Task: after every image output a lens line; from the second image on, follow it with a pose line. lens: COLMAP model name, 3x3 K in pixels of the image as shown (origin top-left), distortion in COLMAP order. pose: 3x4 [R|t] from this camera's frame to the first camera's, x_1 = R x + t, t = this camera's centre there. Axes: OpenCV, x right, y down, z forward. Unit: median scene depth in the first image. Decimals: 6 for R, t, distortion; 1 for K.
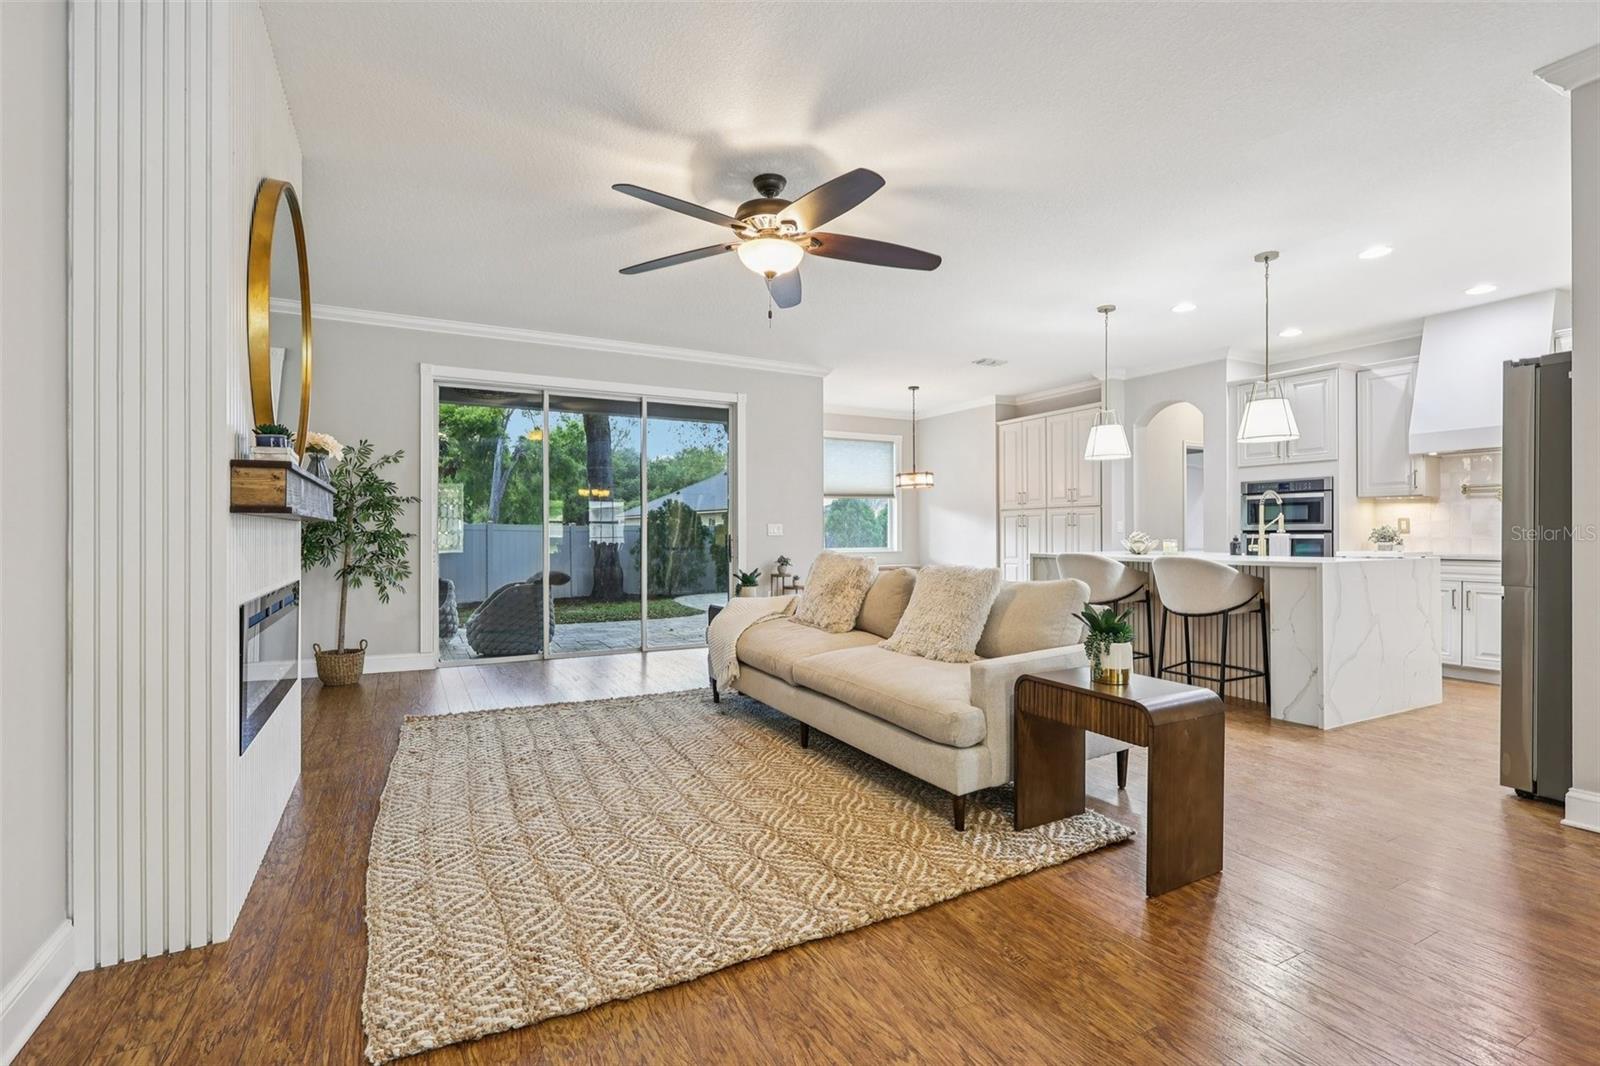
lens RADIAL K [[745.8, 0, 798.2], [0, 745.8, 527.1], [0, 0, 1]] dist [-0.002970, 0.004237]
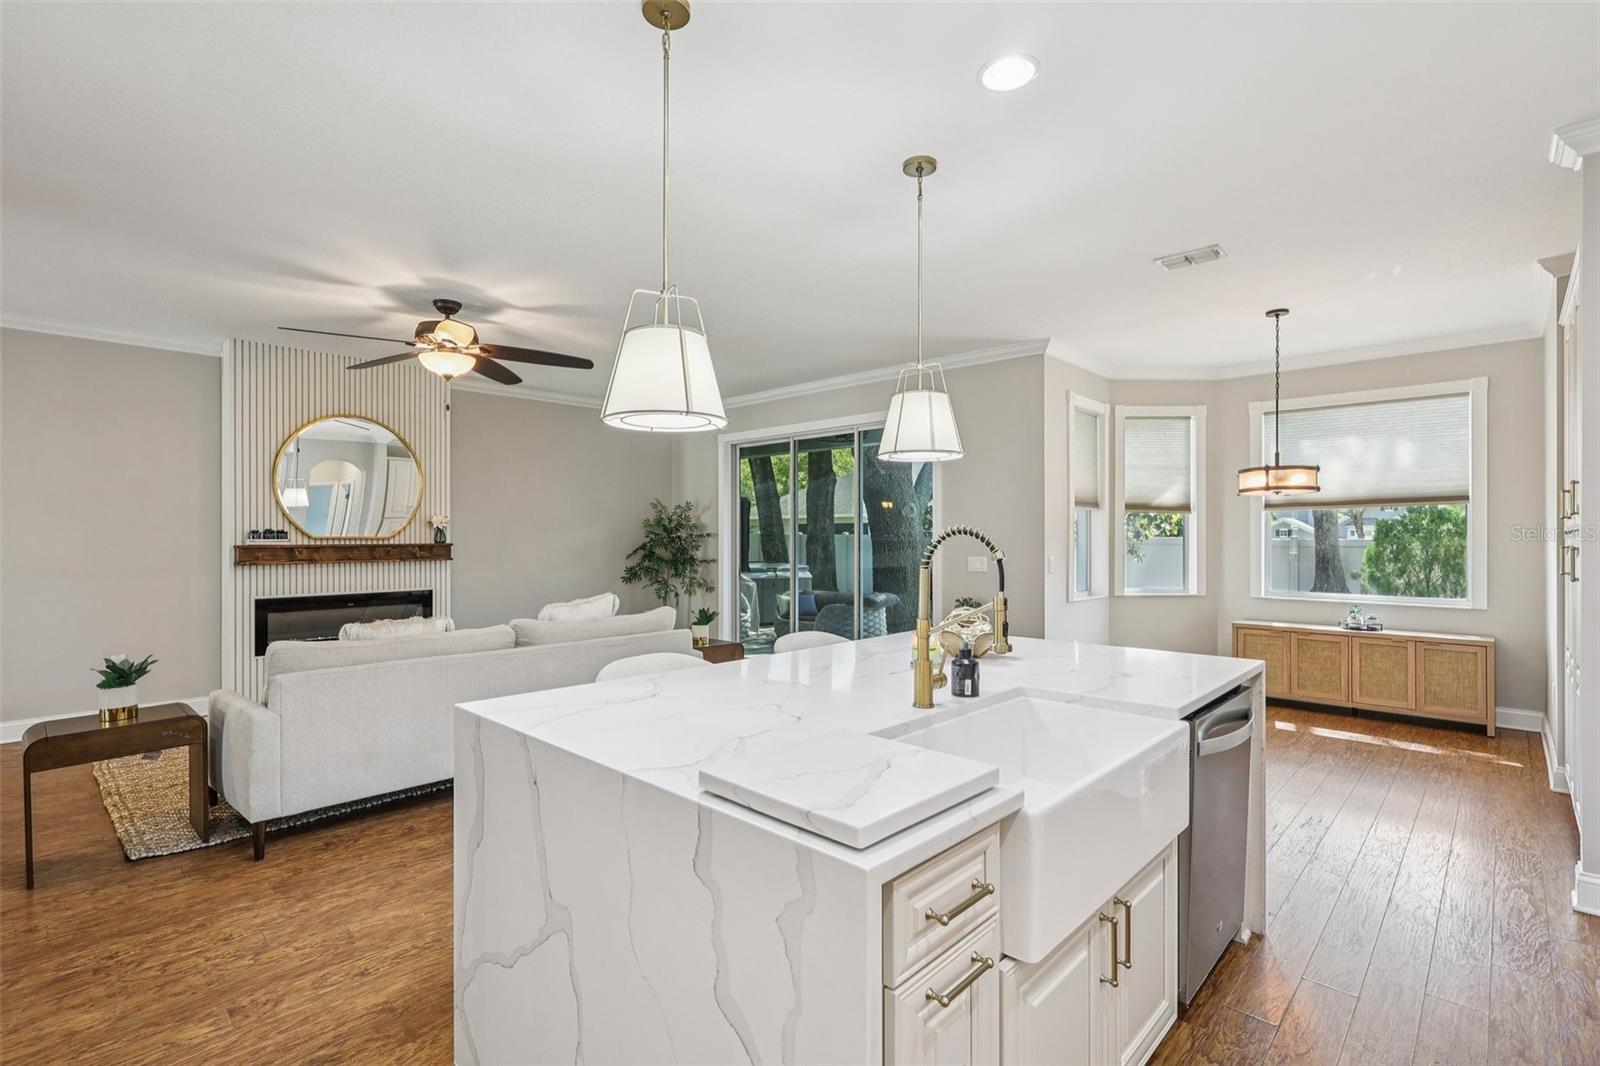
lens RADIAL K [[745.8, 0, 803.7], [0, 745.8, 535.0], [0, 0, 1]] dist [-0.002970, 0.004237]
pose [[0.304852, 0.001934, -0.952398, 0.844520], [0.008820, 0.999949, 0.004854, -0.042218], [0.952359, -0.009880, 0.304820, 0.735363]]
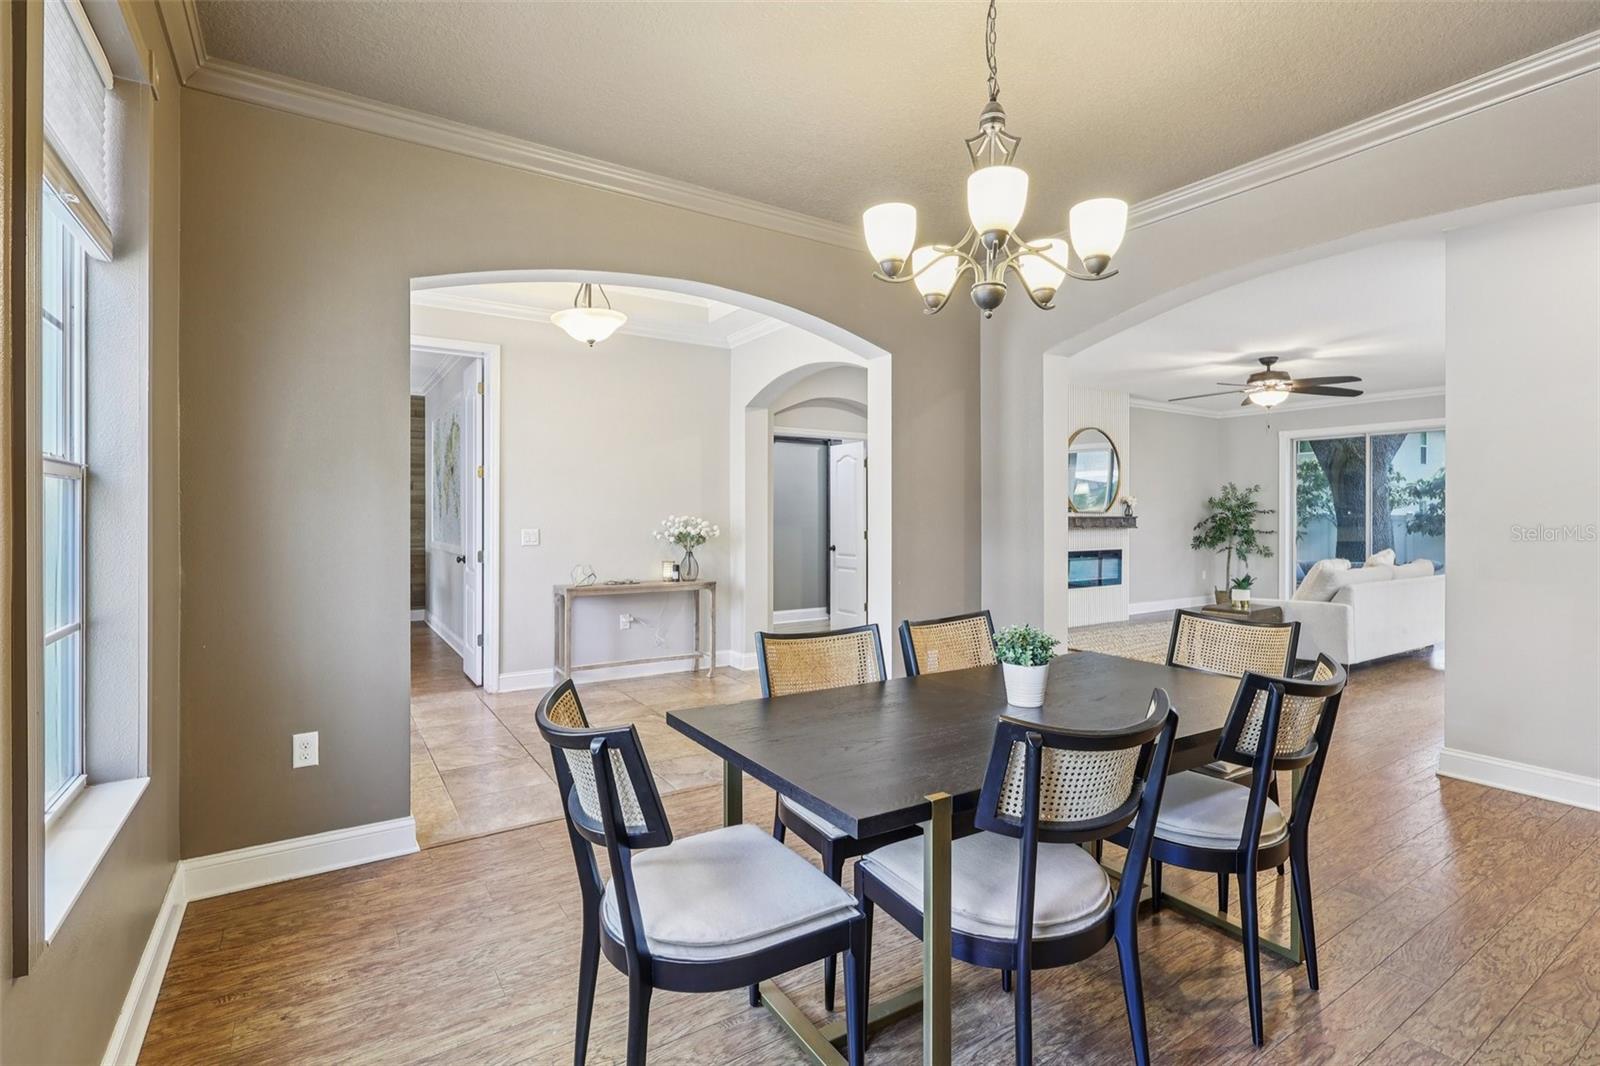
lens RADIAL K [[745.8, 0, 828.7], [0, 745.8, 511.0], [0, 0, 1]] dist [-0.002970, 0.004237]
pose [[0.102073, -0.005394, -0.994762, 1.101446], [0.007422, 0.999962, -0.004660, -0.037307], [0.994749, -0.006907, 0.102109, -0.210904]]
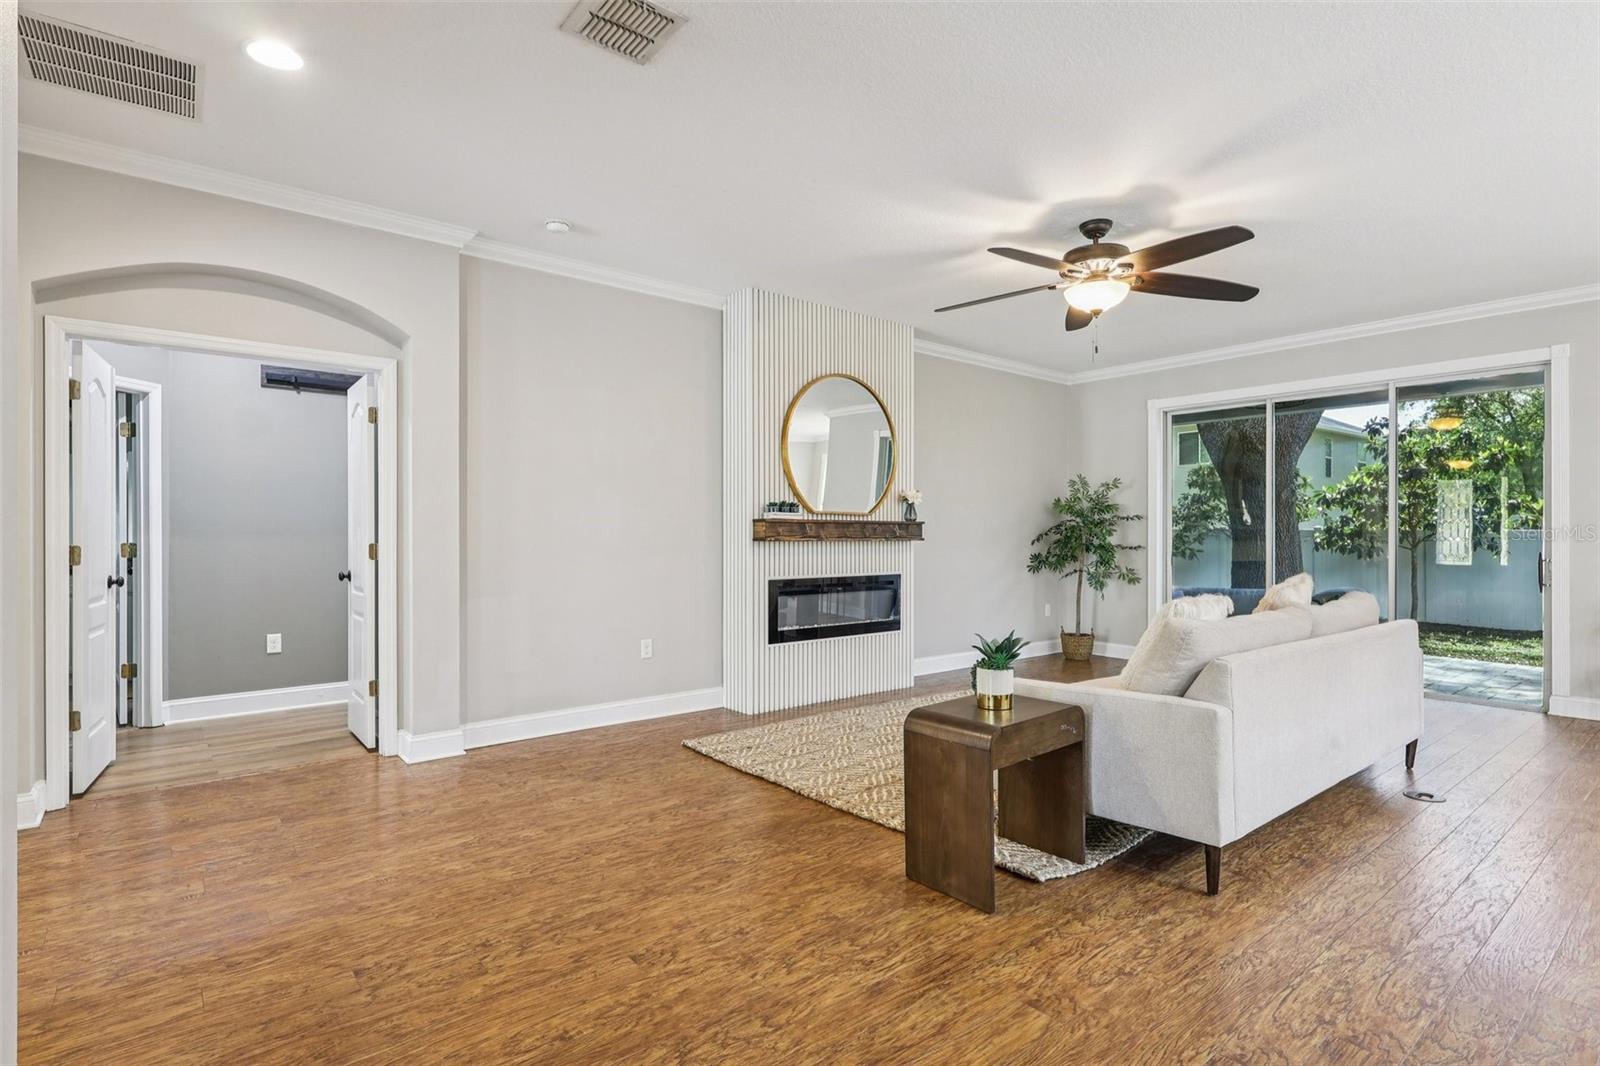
lens RADIAL K [[791.0, 0, 793.9], [0, 791.0, 533.6], [0, 0, 1]] dist [-0.020155, 0.003217]
pose [[0.180022, -0.001748, -0.983661, 0.615777], [0.006959, 0.999976, -0.000504, -0.014091], [0.983638, -0.006754, 0.180030, 0.227666]]
